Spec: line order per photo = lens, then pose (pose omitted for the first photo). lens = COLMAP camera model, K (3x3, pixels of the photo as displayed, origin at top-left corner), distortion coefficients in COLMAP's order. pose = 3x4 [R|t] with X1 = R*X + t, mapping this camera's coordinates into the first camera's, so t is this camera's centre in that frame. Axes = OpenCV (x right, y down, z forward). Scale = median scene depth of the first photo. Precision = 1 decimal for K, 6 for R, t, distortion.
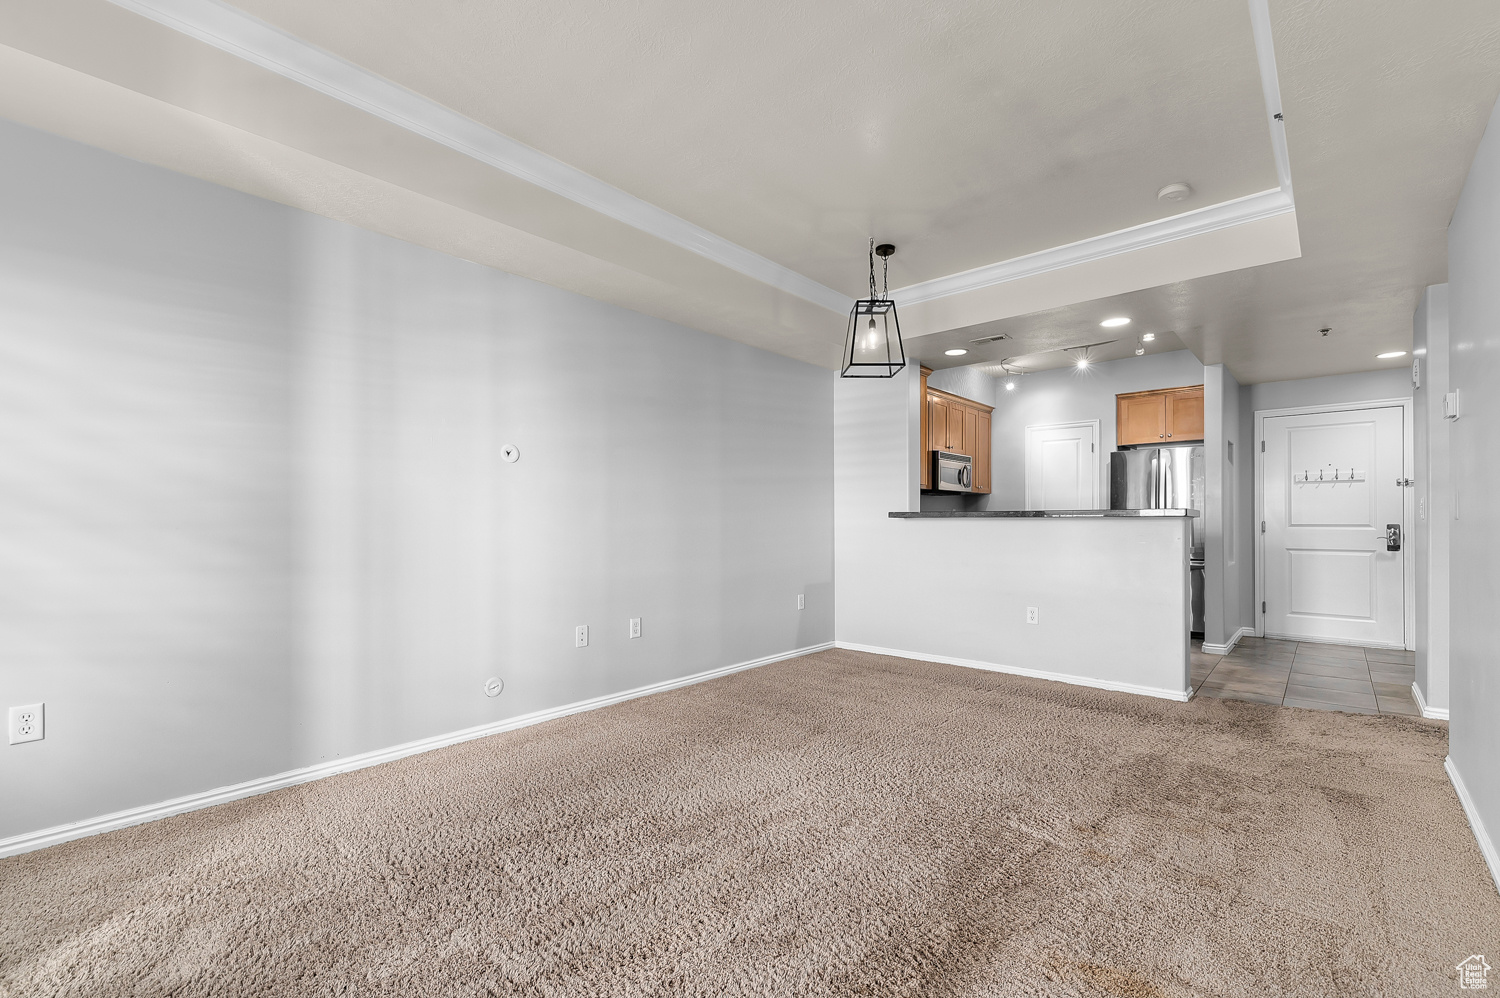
lens RADIAL K [[649.0, 0, 750.3], [0, 649.0, 515.6], [0, 0, 1]] dist [0.000146, 0.000092]
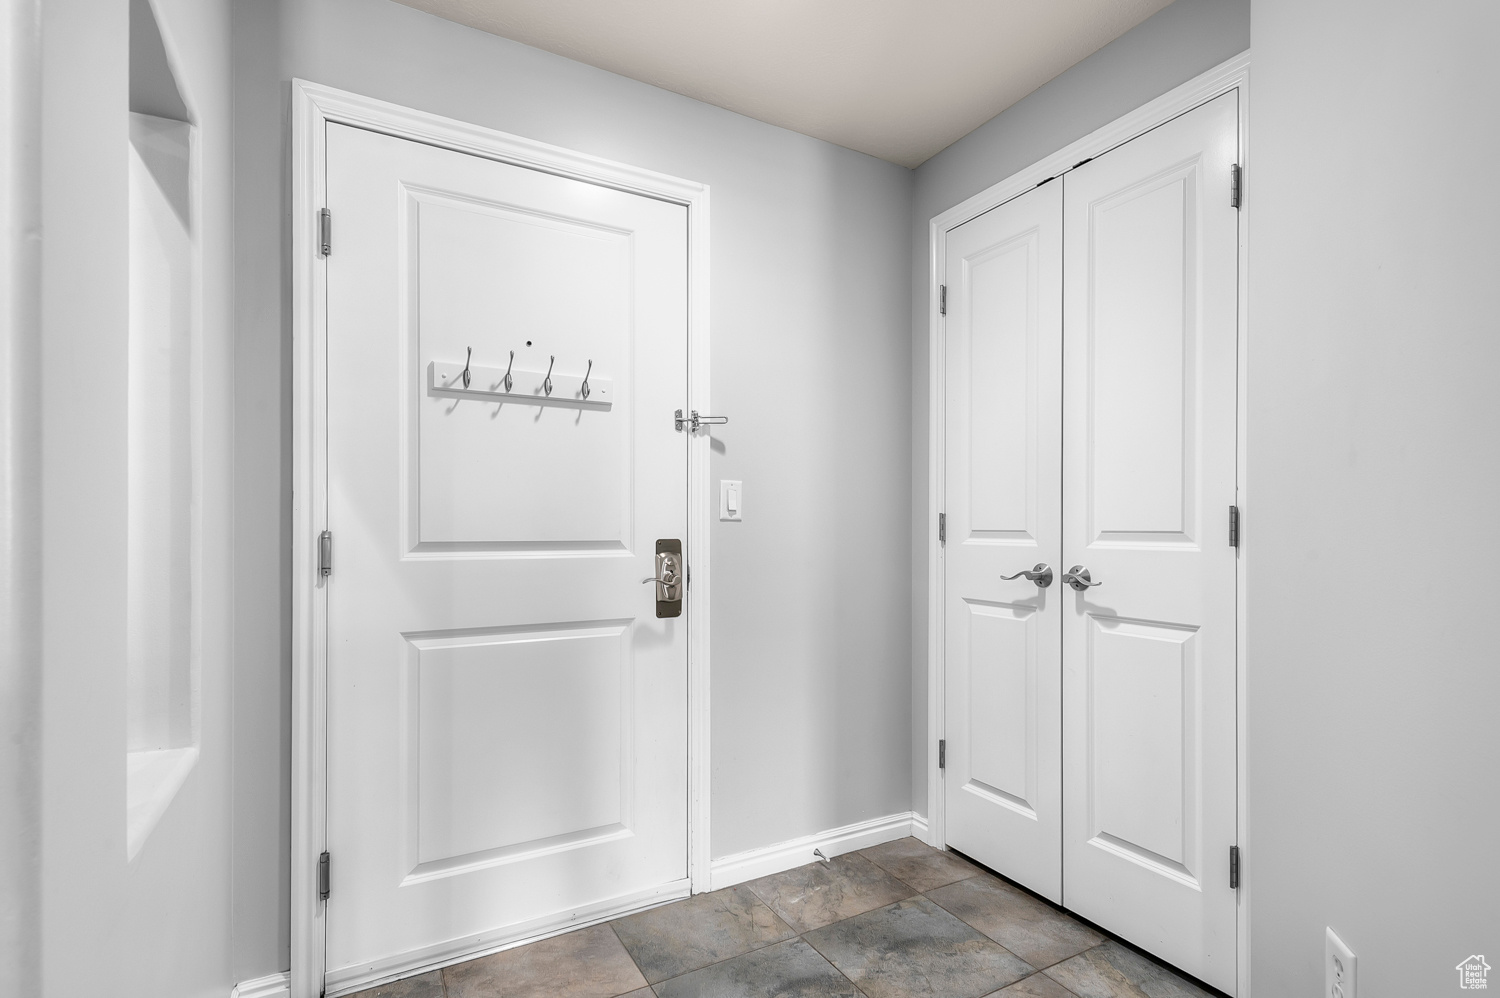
lens RADIAL K [[718.0, 0, 753.3], [0, 718.0, 527.4], [0, 0, 1]] dist [0.001742, 0.000273]
pose [[0.319900, 0.000788, 0.947451, 0.618758], [-0.006639, 0.999977, 0.001410, 0.005731], [-0.947428, -0.006741, 0.319898, 0.804445]]
